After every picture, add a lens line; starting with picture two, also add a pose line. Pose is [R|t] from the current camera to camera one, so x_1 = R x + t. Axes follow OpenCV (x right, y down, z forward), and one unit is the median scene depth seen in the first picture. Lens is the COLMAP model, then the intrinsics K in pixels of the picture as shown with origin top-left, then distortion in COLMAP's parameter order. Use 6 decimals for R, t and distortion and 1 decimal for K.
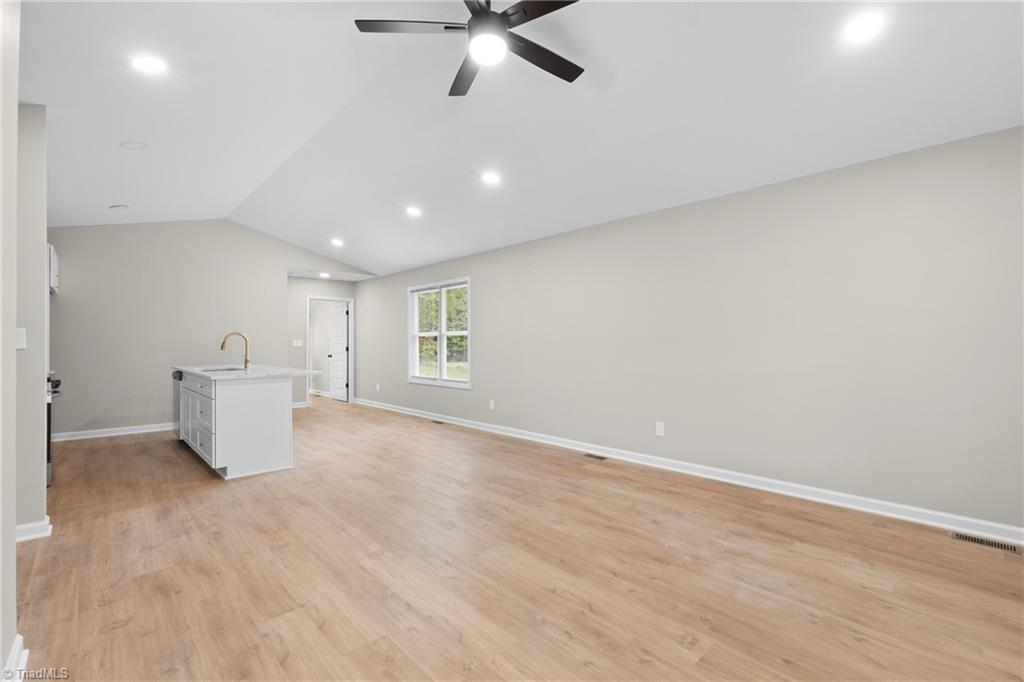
lens RADIAL K [[454.6, 0, 509.4], [0, 454.6, 339.6], [0, 0, 1]] dist [-0.002573, -0.001238]
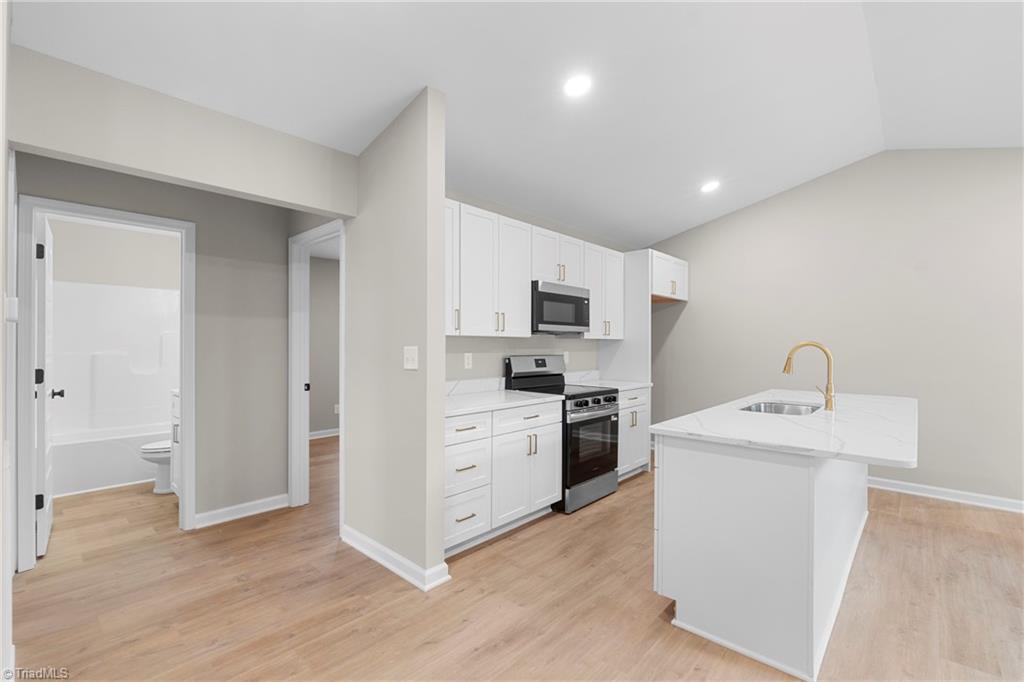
lens RADIAL K [[454.6, 0, 508.5], [0, 454.6, 337.4], [0, 0, 1]] dist [-0.002573, -0.001238]
pose [[0.074755, -0.010592, -0.997146, -0.145344], [0.003519, 0.999940, -0.010358, -0.031150], [0.997196, -0.002734, 0.074788, 1.050382]]
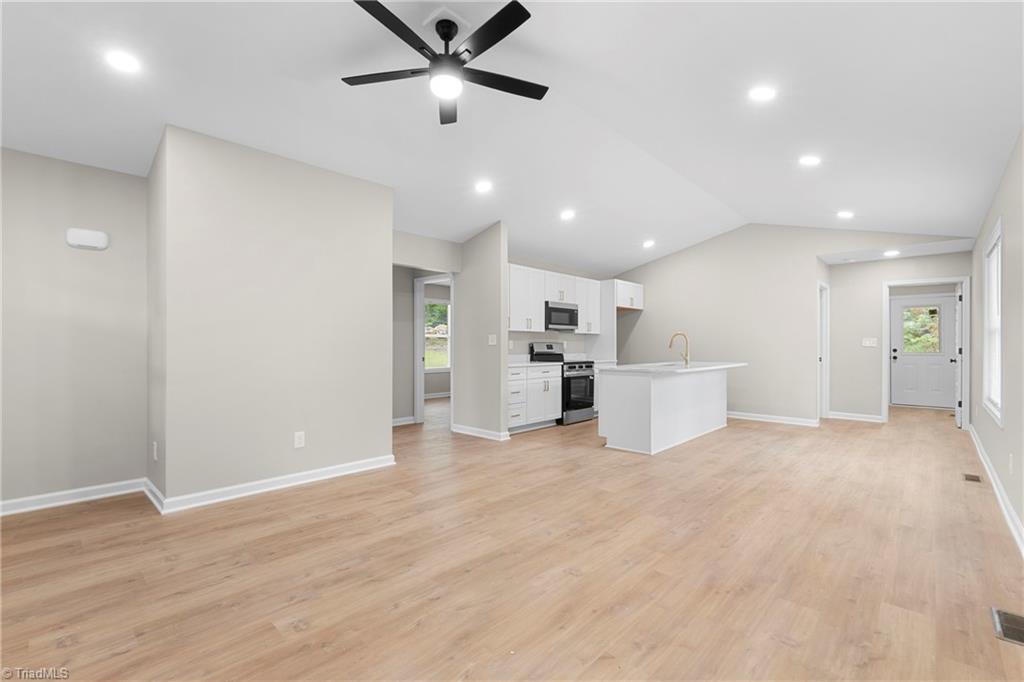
lens RADIAL K [[454.6, 0, 511.1], [0, 454.6, 344.7], [0, 0, 1]] dist [-0.002573, -0.001238]
pose [[0.067930, 0.004970, -0.997678, 0.908965], [0.006277, 0.999966, 0.005408, 0.007836], [0.997670, -0.006630, 0.067897, 0.876541]]
